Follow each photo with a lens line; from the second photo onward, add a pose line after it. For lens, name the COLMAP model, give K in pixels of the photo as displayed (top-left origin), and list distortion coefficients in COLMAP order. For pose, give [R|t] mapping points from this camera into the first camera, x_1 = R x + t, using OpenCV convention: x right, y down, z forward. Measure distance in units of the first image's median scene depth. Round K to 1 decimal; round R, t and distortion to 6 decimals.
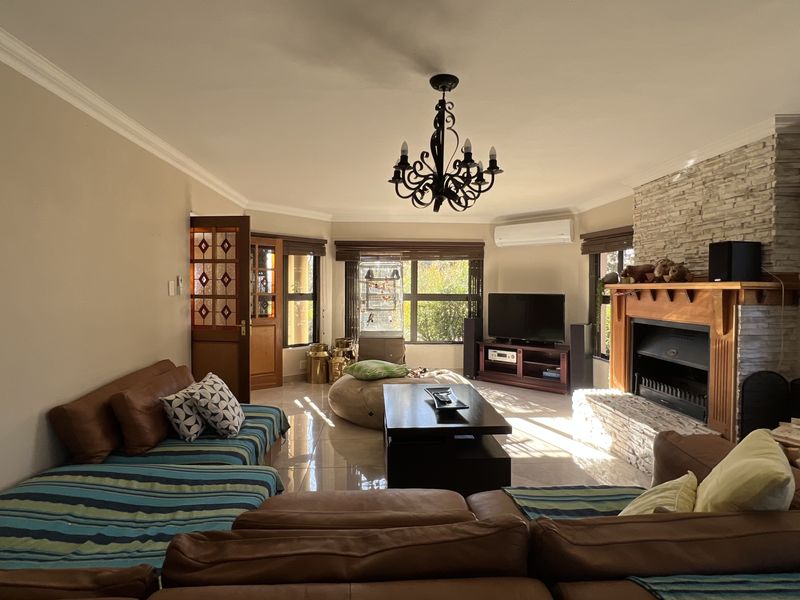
lens RADIAL K [[423.9, 0, 398.1], [0, 423.9, 296.0], [0, 0, 1]] dist [-0.002272, -0.000321]
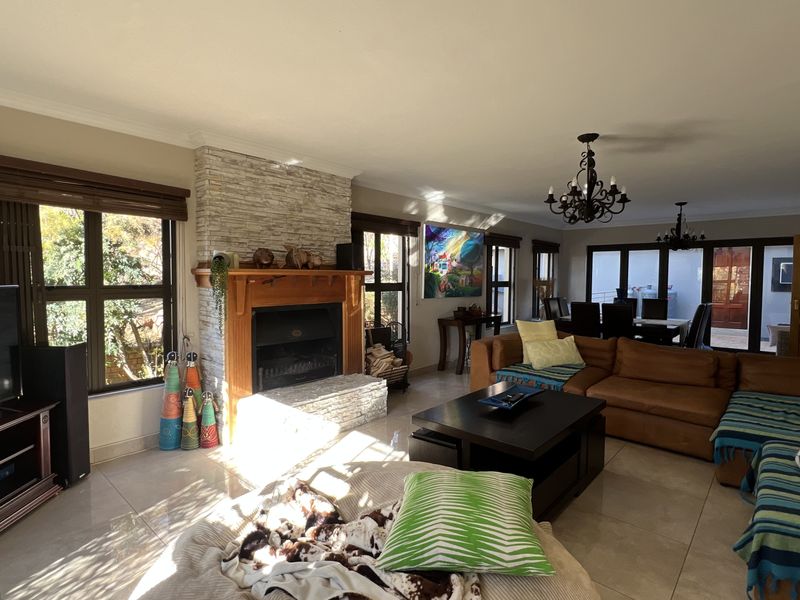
lens RADIAL K [[423.9, 0, 398.1], [0, 423.9, 296.0], [0, 0, 1]] dist [-0.002272, -0.000321]
pose [[-0.702148, -0.042538, 0.710759, -0.194897], [0.004635, 0.997920, 0.064302, -0.020115], [-0.712016, 0.048444, -0.700490, 0.990391]]
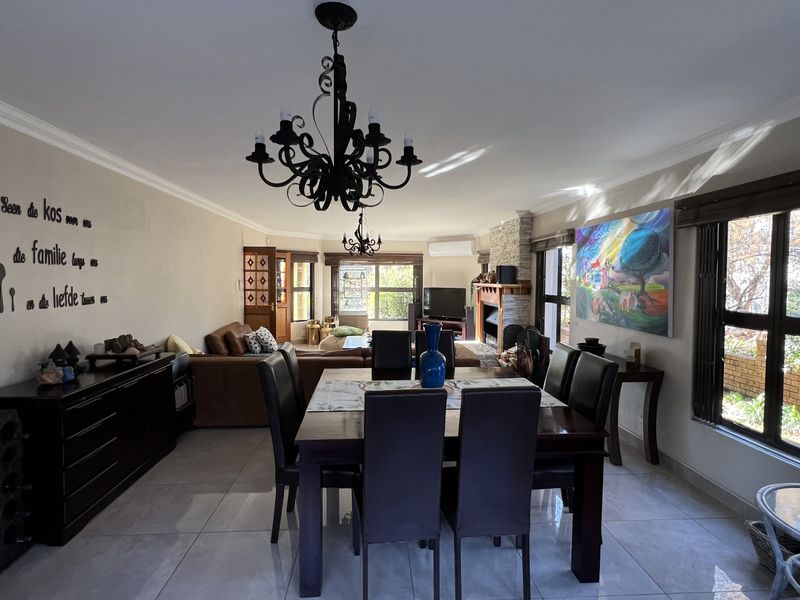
lens RADIAL K [[423.9, 0, 398.1], [0, 423.9, 296.0], [0, 0, 1]] dist [-0.002272, -0.000321]
pose [[0.999968, 0.000851, 0.007930, 0.121003], [-0.001029, 0.999747, 0.022464, -0.010299], [-0.007909, -0.022472, 0.999716, -0.610899]]
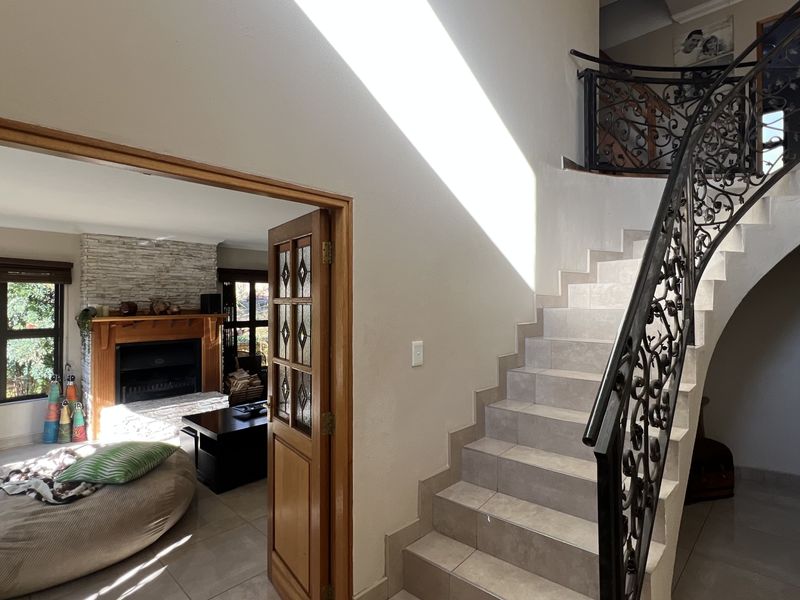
lens RADIAL K [[423.9, 0, 398.1], [0, 423.9, 296.0], [0, 0, 1]] dist [-0.002272, -0.000321]
pose [[-0.680824, -0.000795, 0.732447, -0.647148], [0.010673, 0.999882, 0.011006, -0.066487], [-0.732370, 0.015311, -0.680735, 0.879738]]
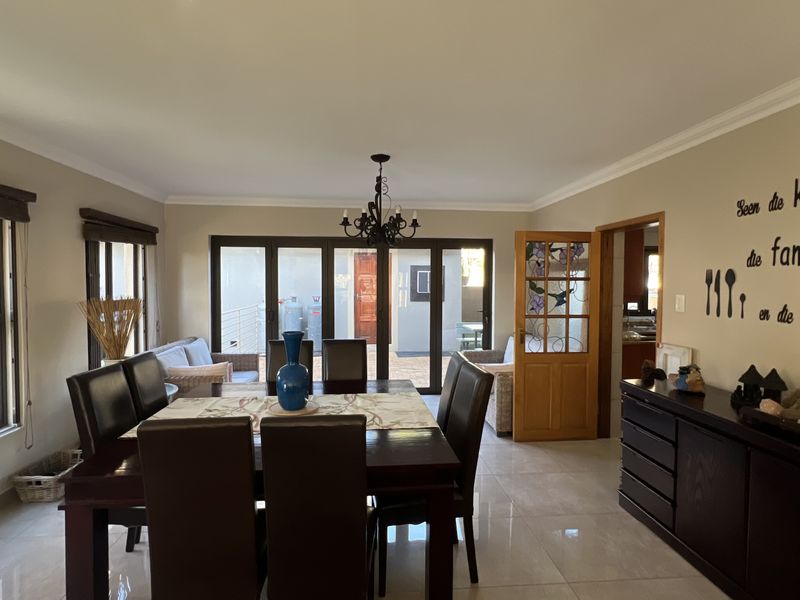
lens RADIAL K [[423.9, 0, 398.1], [0, 423.9, 296.0], [0, 0, 1]] dist [-0.002272, -0.000321]
pose [[-0.999411, -0.008632, -0.033205, 0.076124], [-0.010411, 0.998499, 0.053771, -0.025779], [0.032691, 0.054085, -0.998001, 0.278698]]
